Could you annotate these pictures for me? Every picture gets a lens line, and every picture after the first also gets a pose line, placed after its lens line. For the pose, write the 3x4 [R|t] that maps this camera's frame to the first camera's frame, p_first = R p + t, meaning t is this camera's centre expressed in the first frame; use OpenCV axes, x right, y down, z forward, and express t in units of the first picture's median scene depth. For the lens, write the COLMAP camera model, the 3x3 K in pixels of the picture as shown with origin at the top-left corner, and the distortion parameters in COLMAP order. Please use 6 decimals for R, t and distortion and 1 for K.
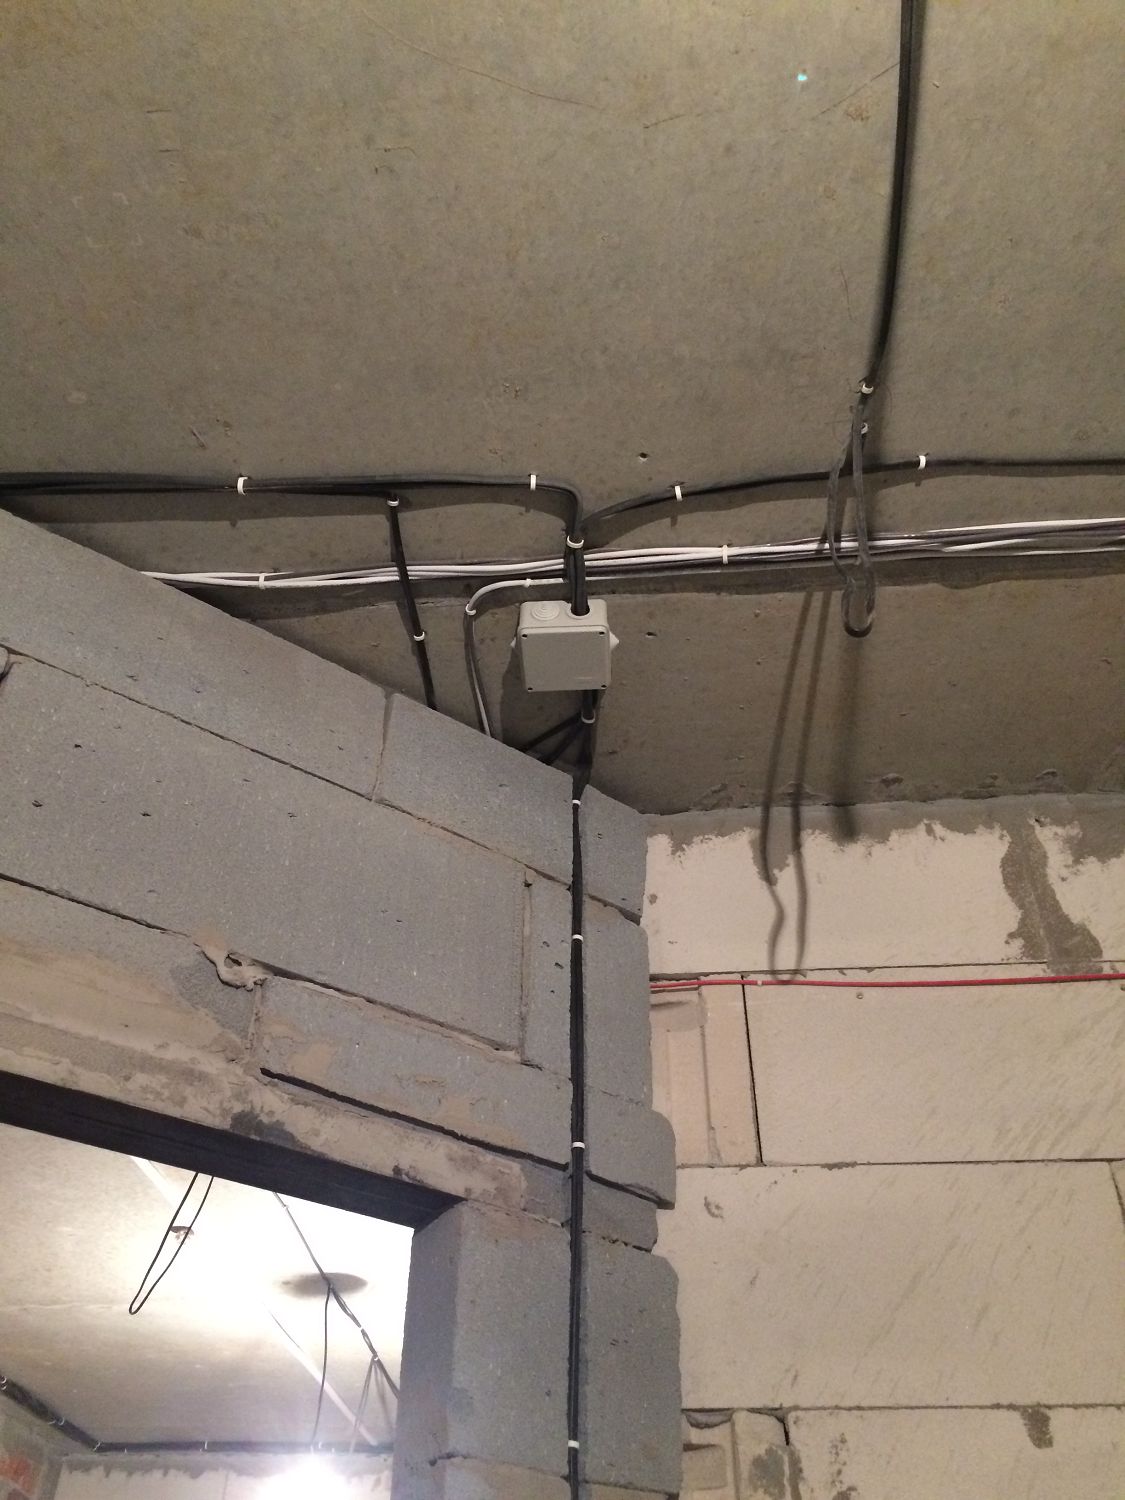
lens RADIAL K [[1274.9, 0, 562.0], [0, 1274.9, 749.0], [0, 0, 1]] dist [0.074761, -0.086479]
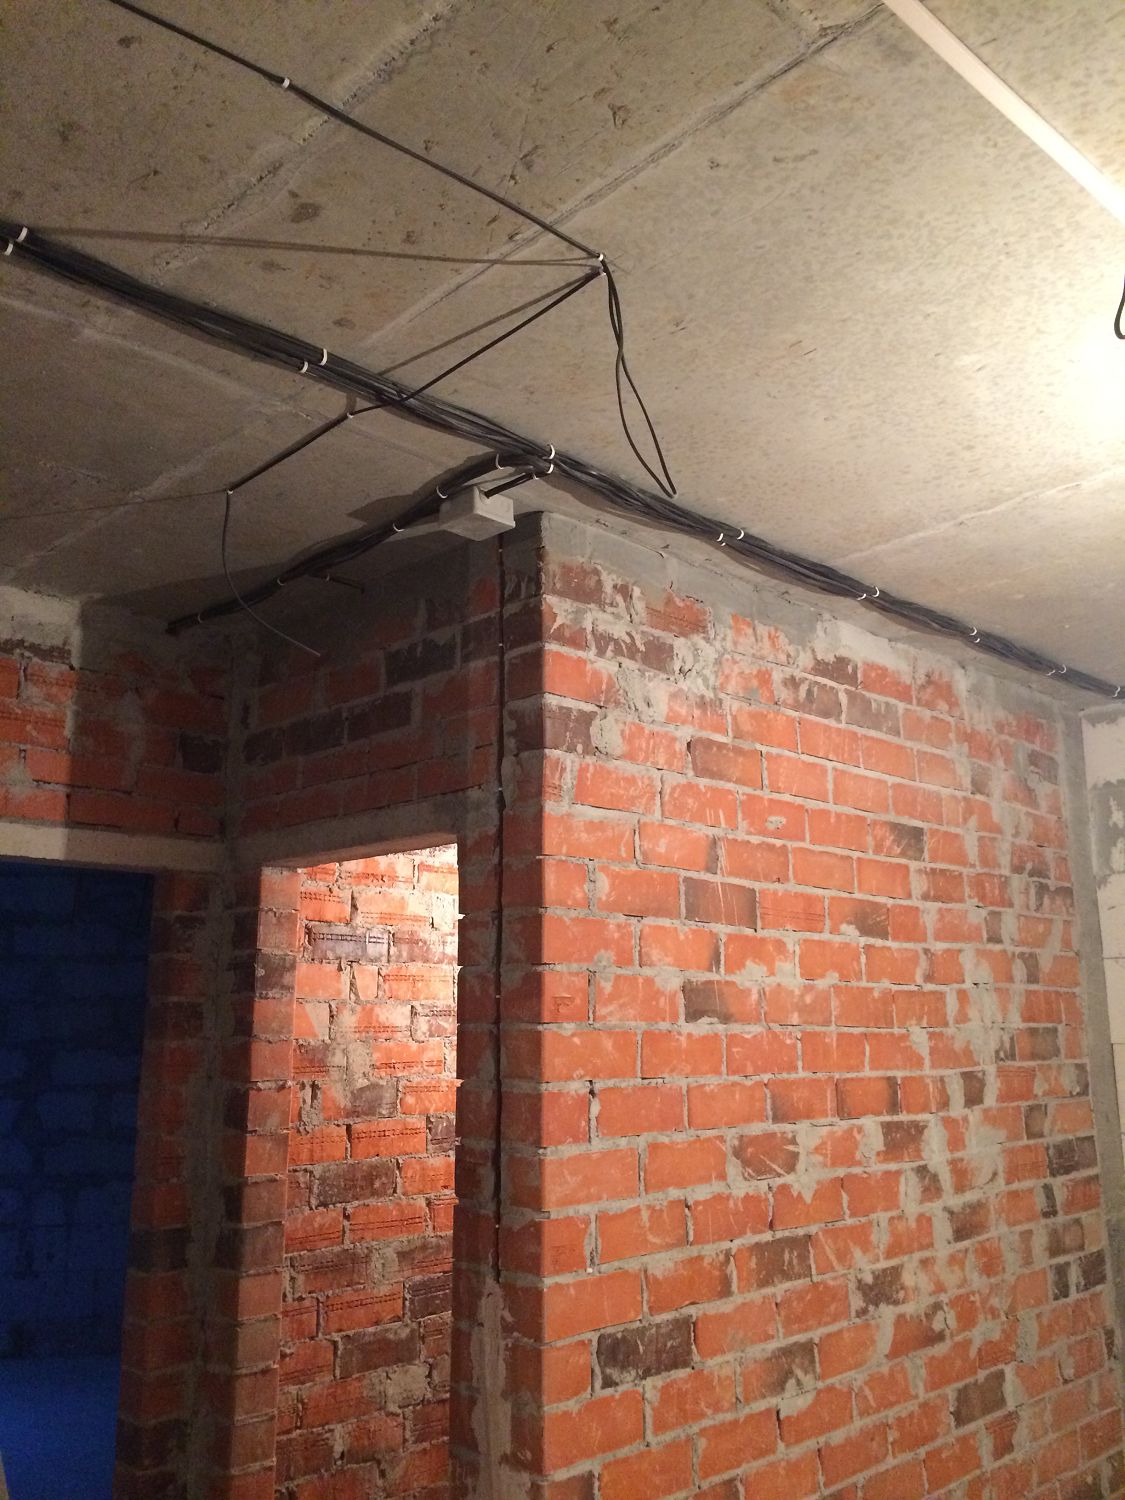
lens RADIAL K [[1274.9, 0, 562.2], [0, 1274.9, 751.0], [0, 0, 1]] dist [0.074761, -0.086479]
pose [[0.747924, -0.155652, -0.645276, -0.128289], [0.438209, 0.845957, 0.303858, 0.213860], [0.498580, -0.510029, 0.700920, 0.297791]]
